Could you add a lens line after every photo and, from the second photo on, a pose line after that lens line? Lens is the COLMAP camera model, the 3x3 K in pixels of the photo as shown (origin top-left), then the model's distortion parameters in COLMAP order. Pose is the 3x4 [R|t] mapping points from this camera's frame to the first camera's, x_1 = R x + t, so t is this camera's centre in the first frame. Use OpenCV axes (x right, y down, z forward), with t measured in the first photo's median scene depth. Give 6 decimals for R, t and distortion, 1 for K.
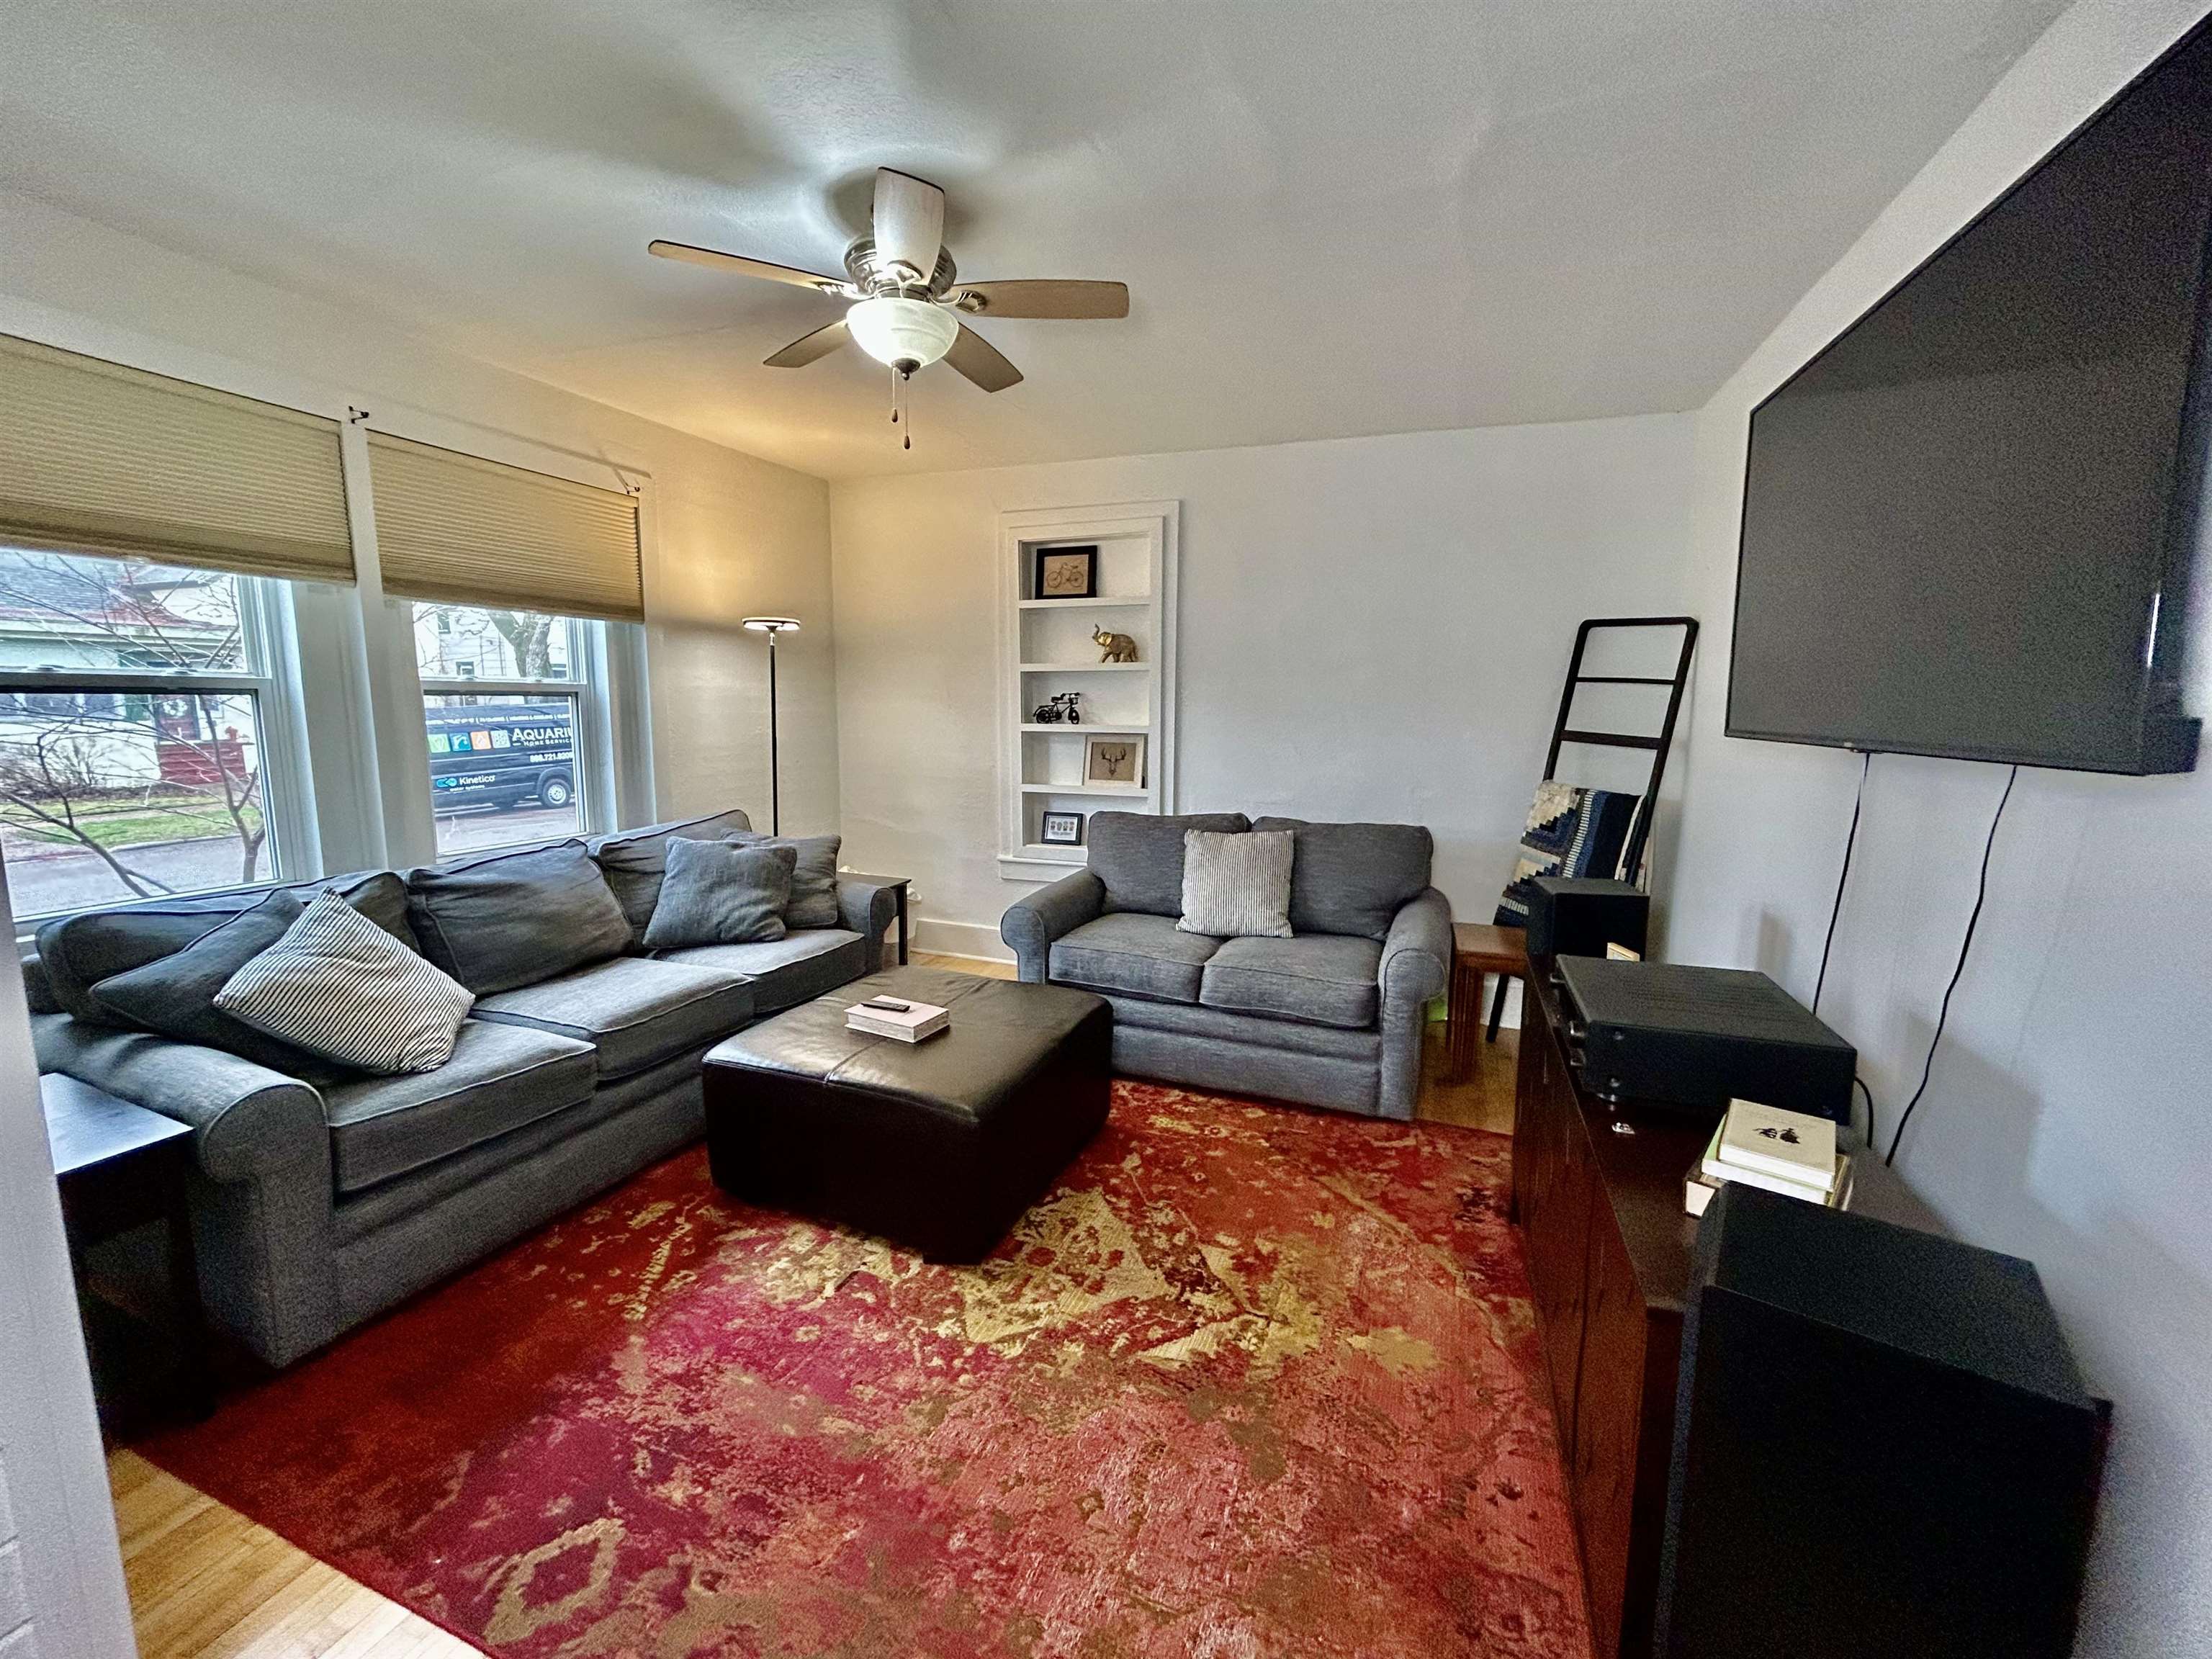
lens RADIAL K [[889.5, 0, 1109.8], [0, 889.5, 825.2], [0, 0, 1]] dist [0.002843, 0.000869]
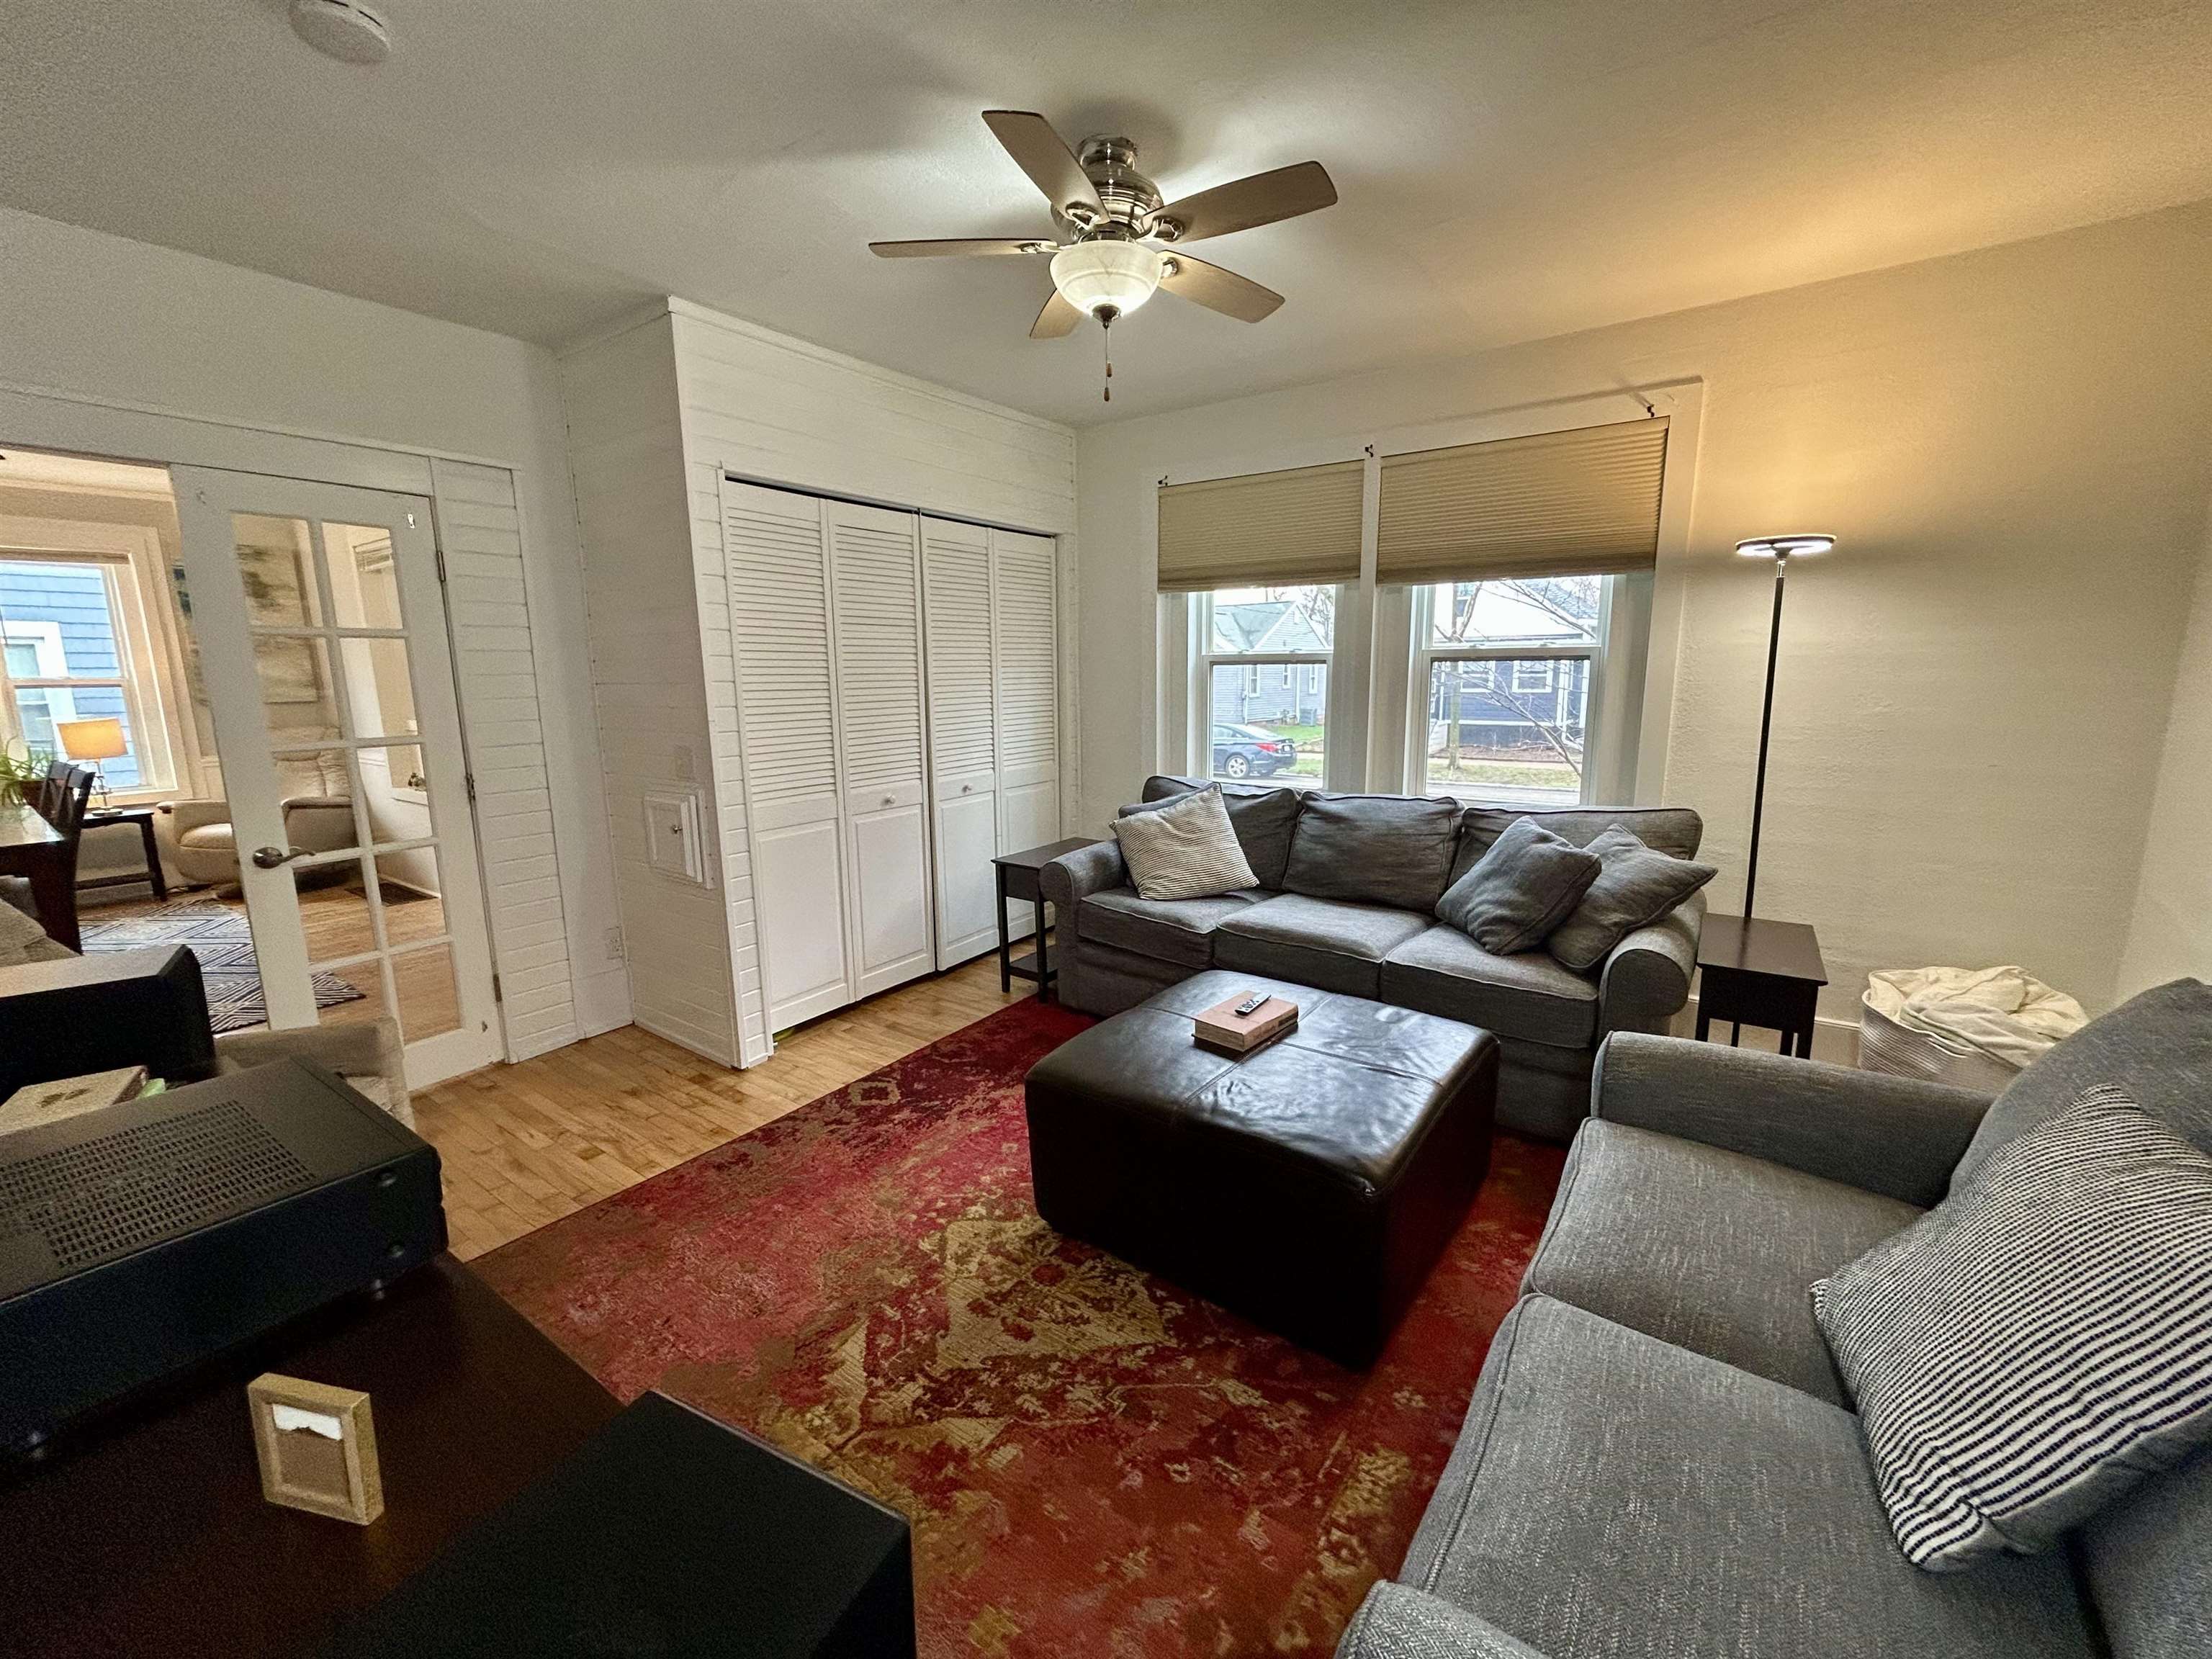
lens RADIAL K [[889.5, 0, 1109.8], [0, 889.5, 825.2], [0, 0, 1]] dist [0.002843, 0.000869]
pose [[-0.246899, 0.163716, -0.955111, 0.704278], [-0.129359, 0.971236, 0.199919, -0.153789], [0.960368, 0.172912, -0.218619, 1.179335]]
